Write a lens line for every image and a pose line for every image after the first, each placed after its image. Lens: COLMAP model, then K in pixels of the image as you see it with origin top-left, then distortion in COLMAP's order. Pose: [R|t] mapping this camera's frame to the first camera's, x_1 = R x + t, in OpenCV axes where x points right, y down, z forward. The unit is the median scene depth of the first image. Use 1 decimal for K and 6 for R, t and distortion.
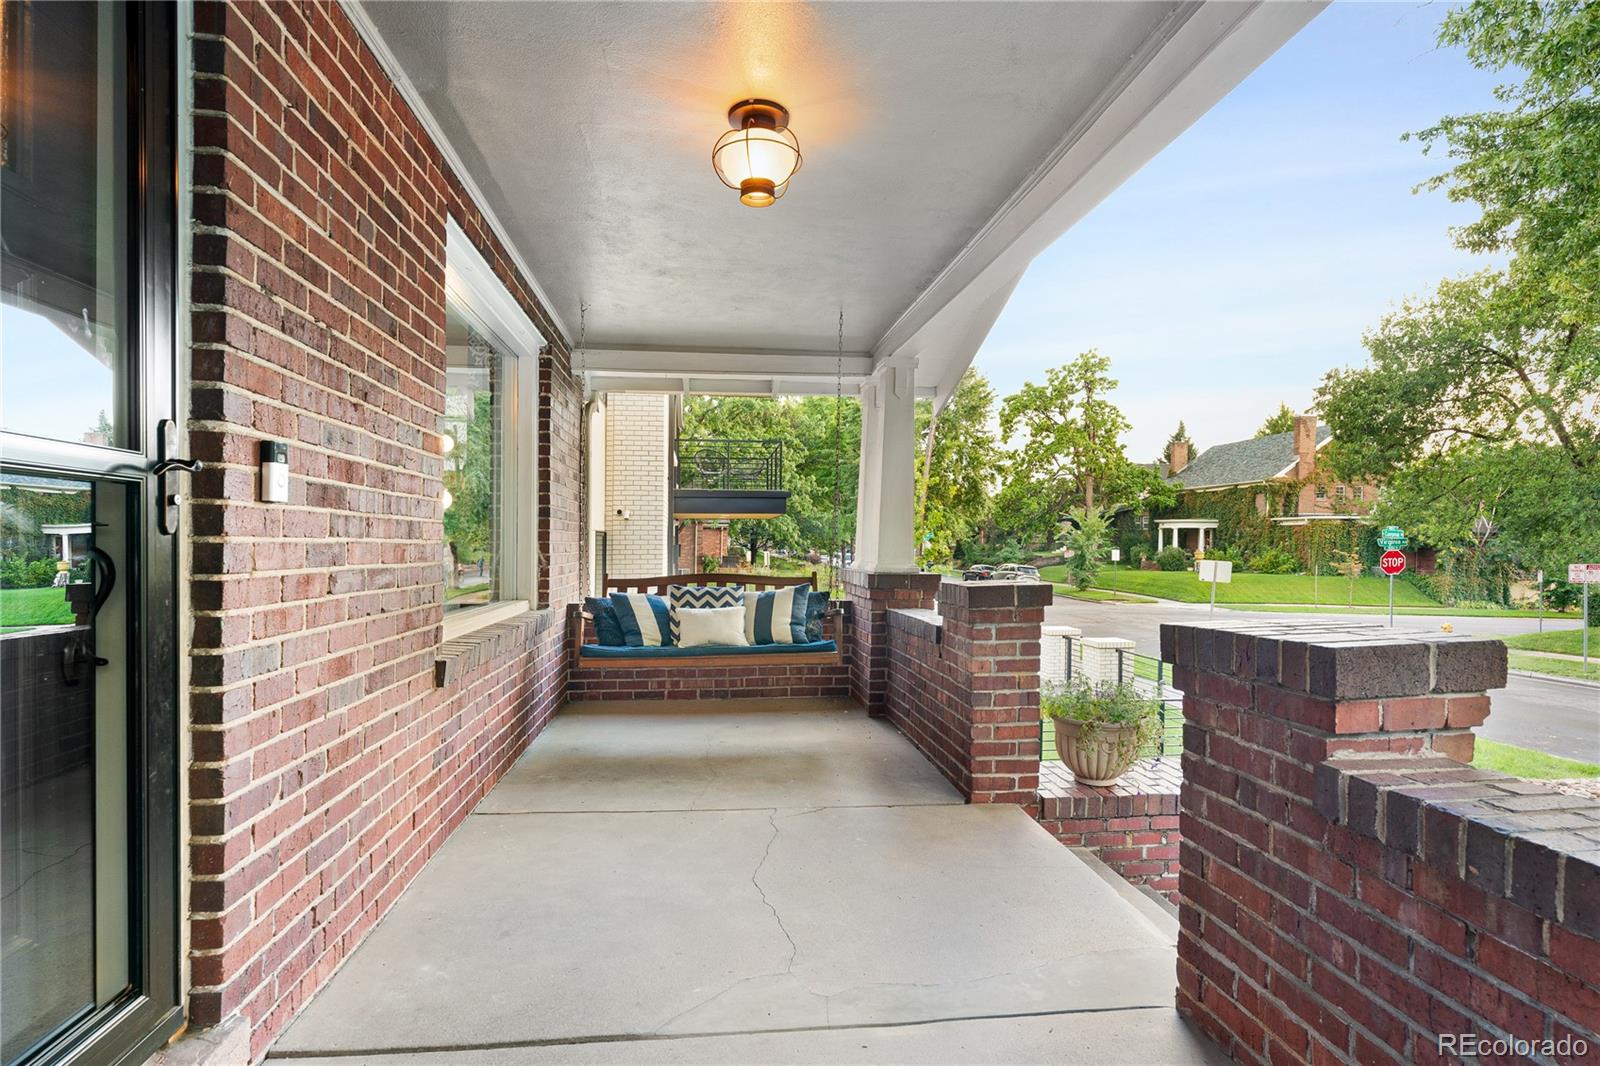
lens RADIAL K [[754.8, 0, 835.1], [0, 754.8, 478.9], [0, 0, 1]] dist [-0.003245, 0.000658]
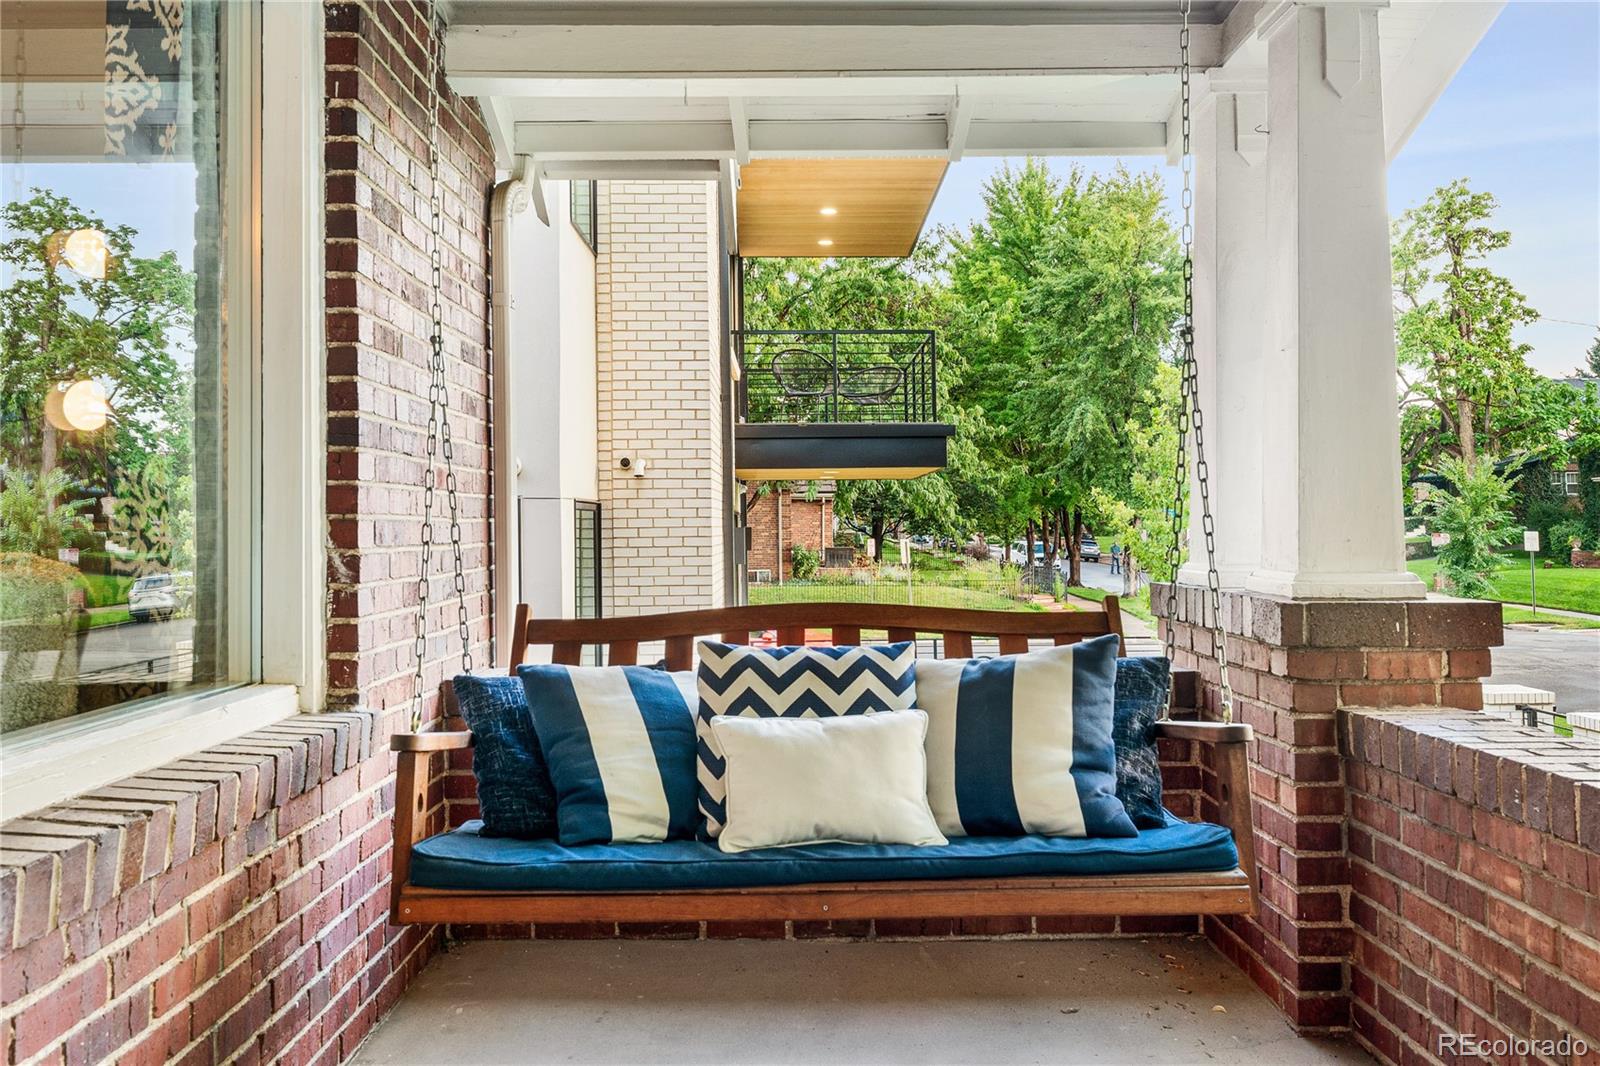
lens RADIAL K [[1219.8, 0, 799.6], [0, 1219.8, 528.6], [0, 0, 1]] dist [-0.011504, -0.001502]
pose [[0.986214, -0.008995, -0.165232, -0.074691], [0.023340, 0.996100, 0.085085, 0.040910], [0.163822, -0.087769, 0.982578, 0.427357]]
